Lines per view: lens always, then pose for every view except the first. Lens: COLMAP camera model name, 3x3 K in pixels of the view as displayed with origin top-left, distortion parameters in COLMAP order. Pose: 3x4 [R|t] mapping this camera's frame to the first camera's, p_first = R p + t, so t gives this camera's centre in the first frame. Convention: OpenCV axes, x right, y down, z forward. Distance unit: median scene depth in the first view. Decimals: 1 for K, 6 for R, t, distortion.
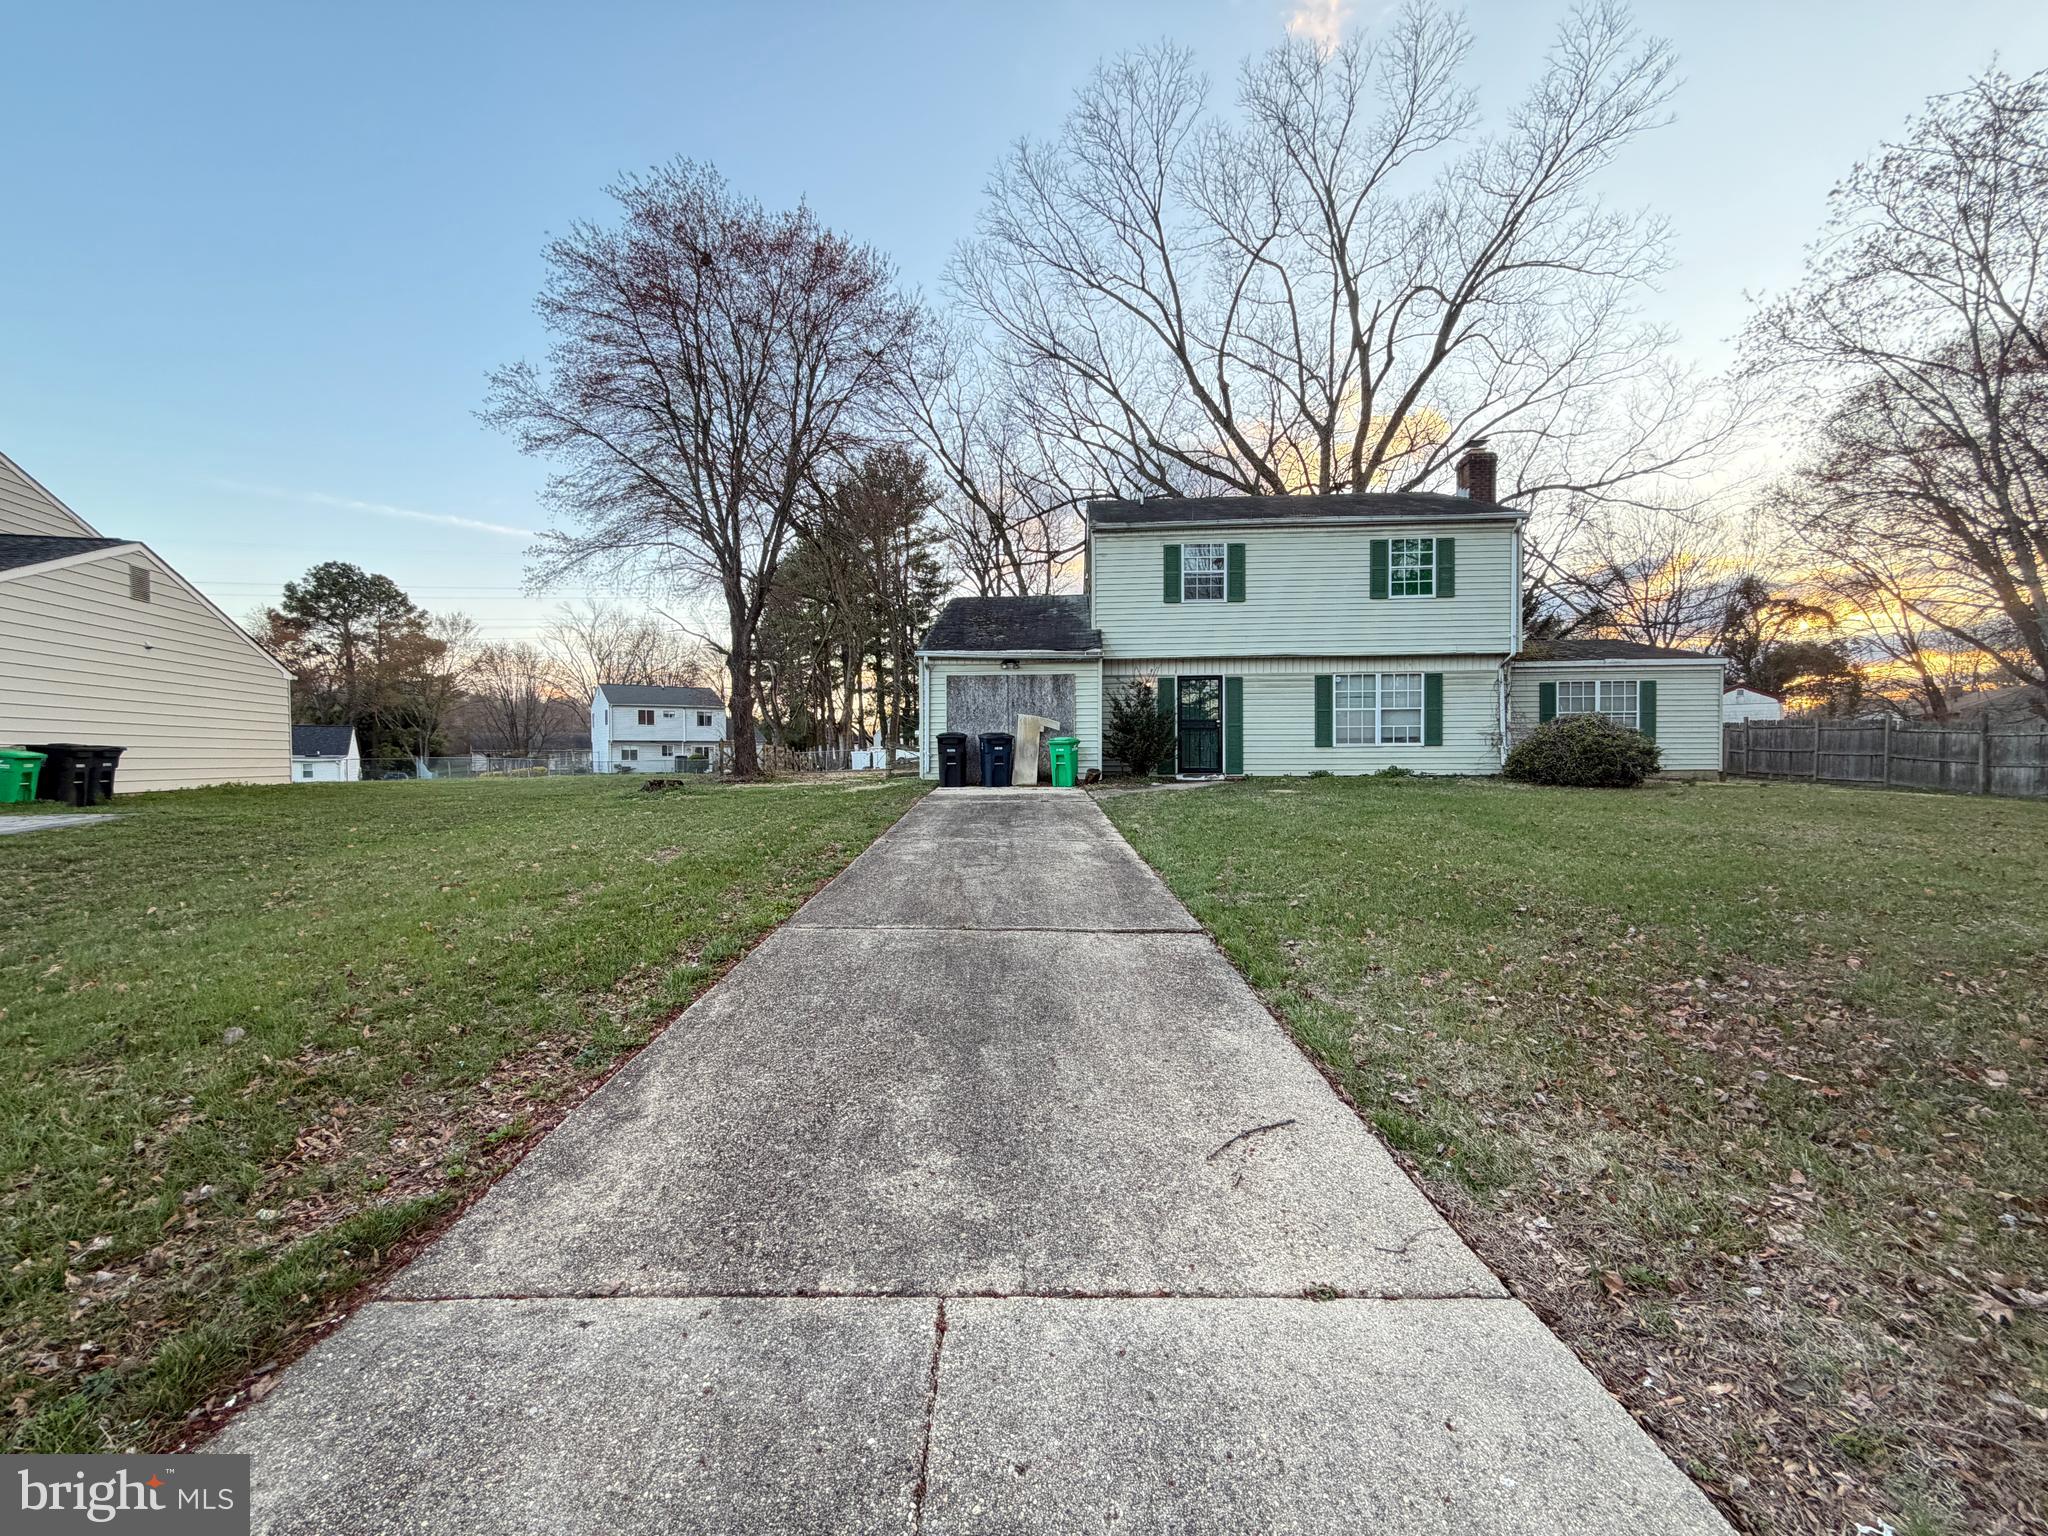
lens RADIAL K [[812.6, 0, 1024.0], [0, 812.6, 768.0], [0, 0, 1]] dist [0.000464, -0.000030]
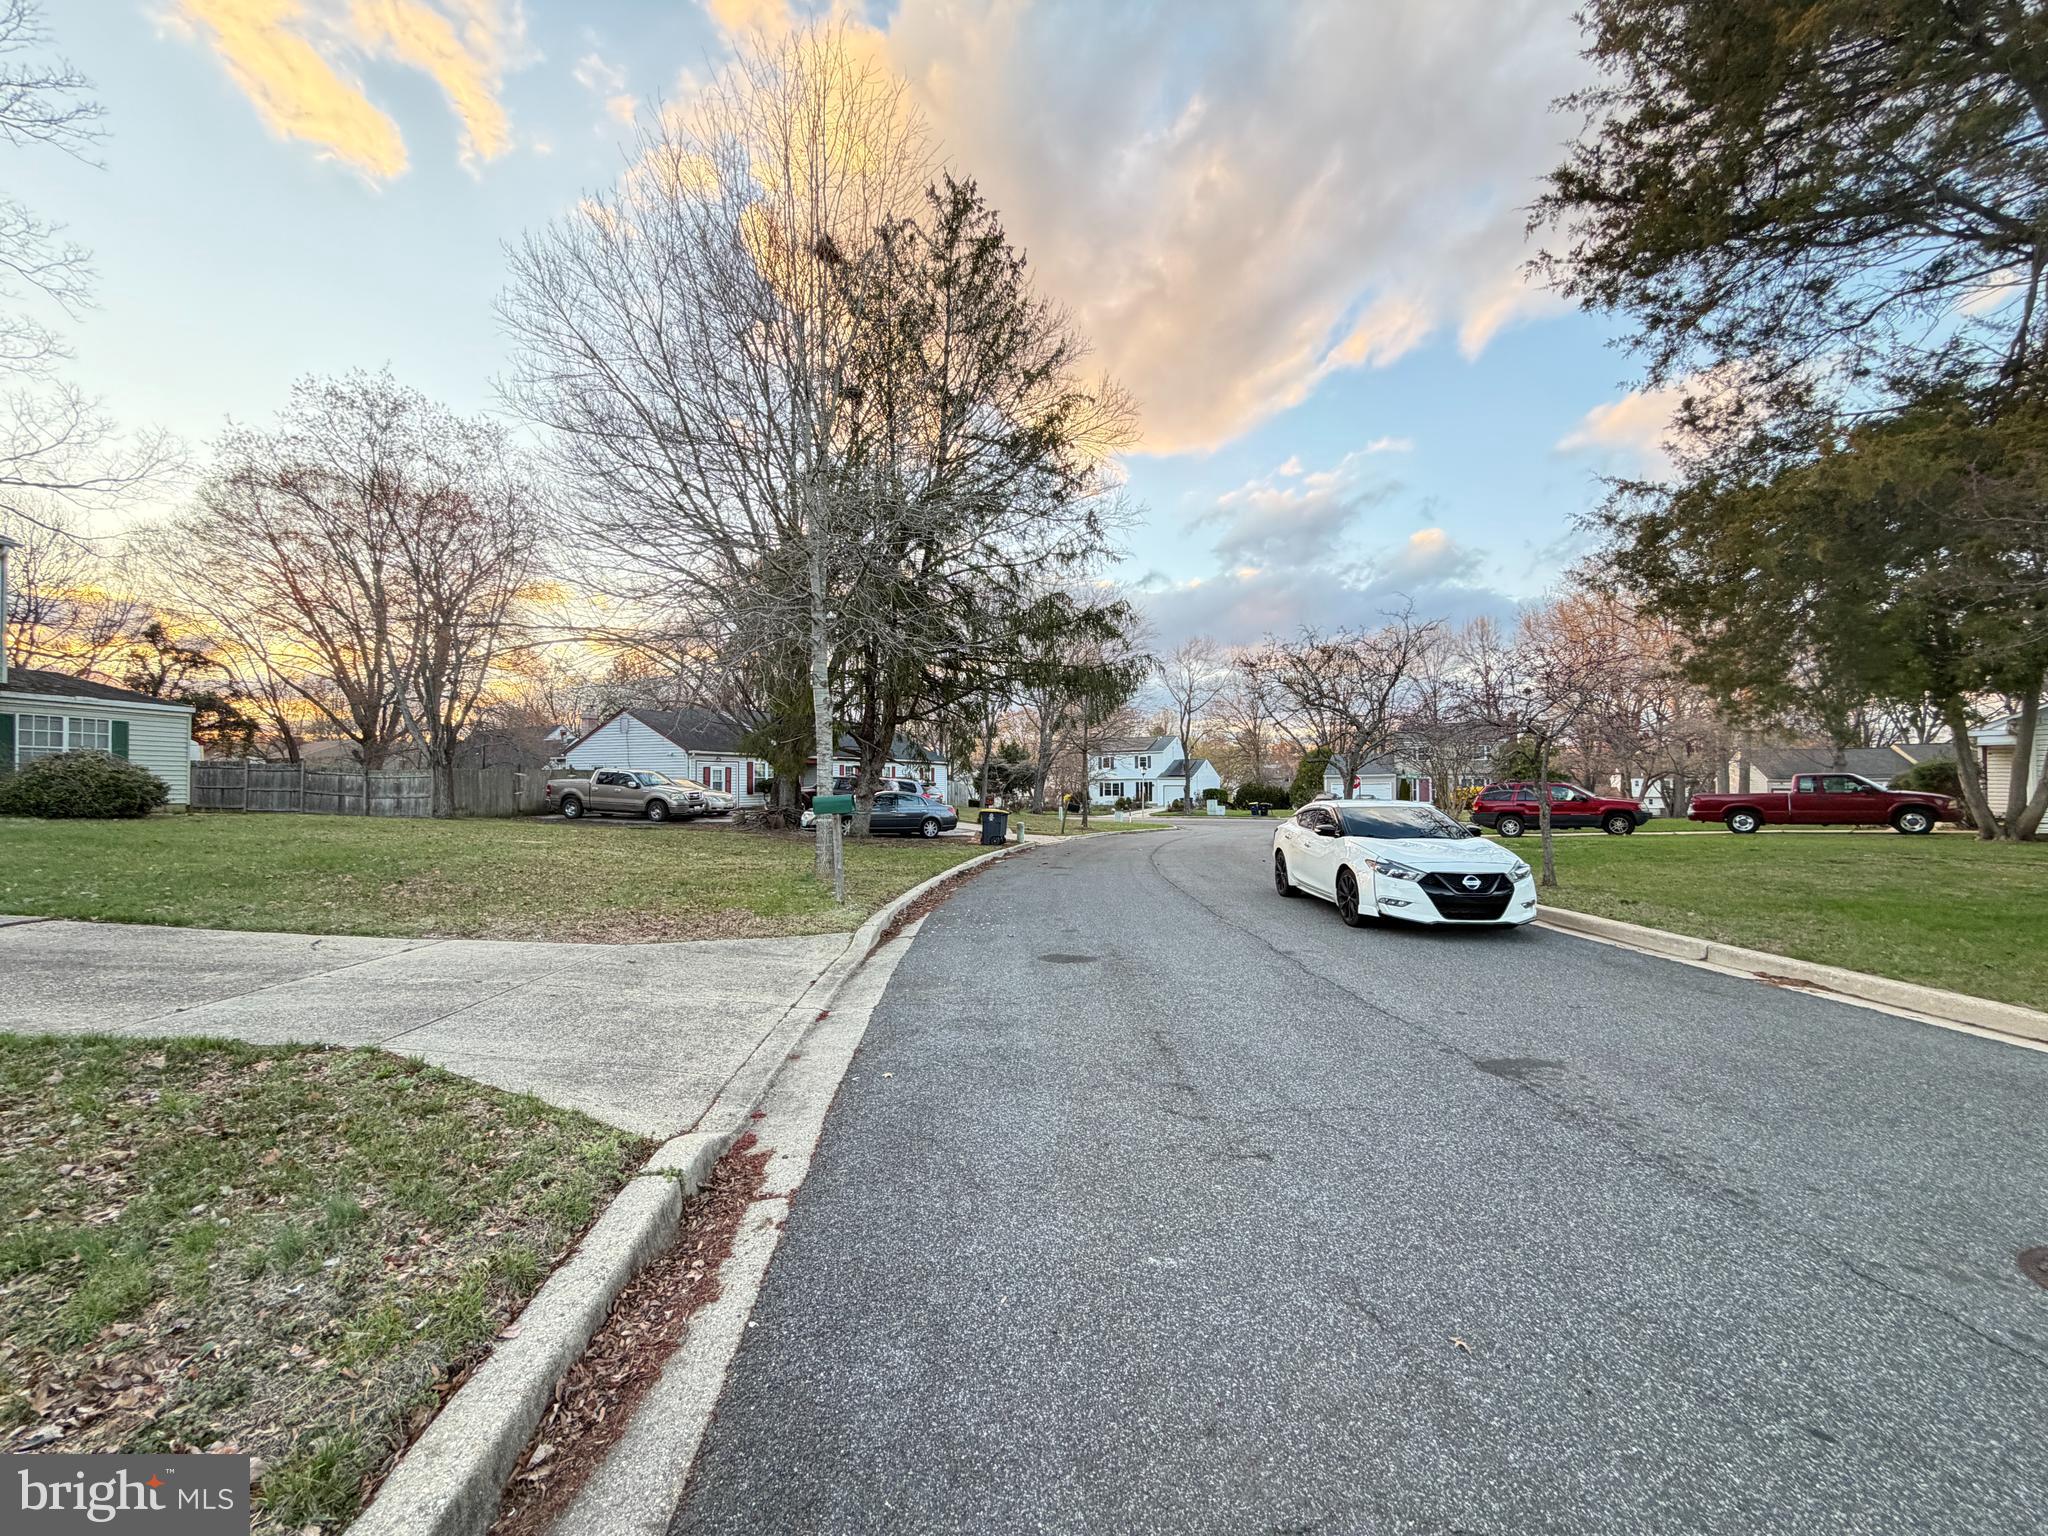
lens RADIAL K [[812.6, 0, 1024.0], [0, 812.6, 768.0], [0, 0, 1]] dist [0.000464, -0.000030]
pose [[-0.035520, 0.028879, 0.998952, -0.346116], [0.016836, 0.999458, -0.028295, 0.005245], [-0.999227, 0.015813, -0.035986, -0.155048]]
